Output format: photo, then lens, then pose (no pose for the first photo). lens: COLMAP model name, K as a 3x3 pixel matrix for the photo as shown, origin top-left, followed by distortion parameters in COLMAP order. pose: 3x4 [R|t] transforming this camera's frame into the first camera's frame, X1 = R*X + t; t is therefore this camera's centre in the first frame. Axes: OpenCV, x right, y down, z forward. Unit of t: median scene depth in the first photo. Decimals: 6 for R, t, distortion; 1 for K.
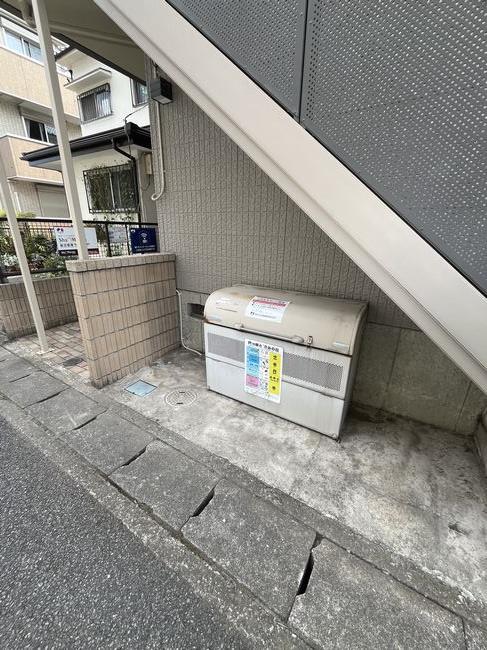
lens RADIAL K [[263.3, 0, 243.0], [0, 263.3, 322.4], [0, 0, 1]] dist [-0.003510, 0.000265]
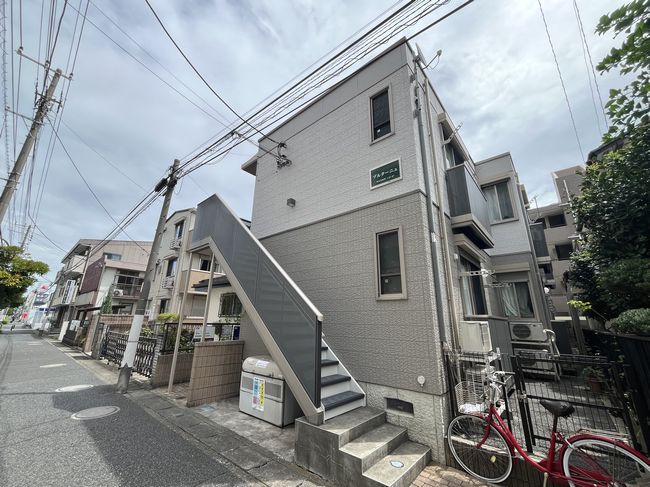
lens RADIAL K [[263.3, 0, 320.4], [0, 263.3, 243.4], [0, 0, 1]] dist [-0.003510, 0.000265]
pose [[0.985966, -0.047043, -0.160180, 0.895407], [-0.056776, 0.807800, -0.586716, 0.385605], [0.156995, 0.587577, 0.793792, -1.278083]]
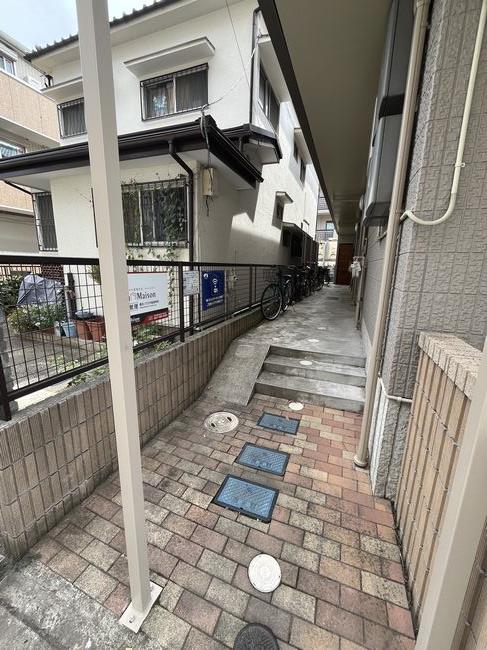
lens RADIAL K [[263.3, 0, 243.6], [0, 263.3, 322.1], [0, 0, 1]] dist [-0.003510, 0.000265]
pose [[0.983268, -0.036074, 0.178557, -0.897198], [0.057404, 0.991616, -0.115772, -0.320210], [-0.172883, 0.124085, 0.977095, 0.764642]]
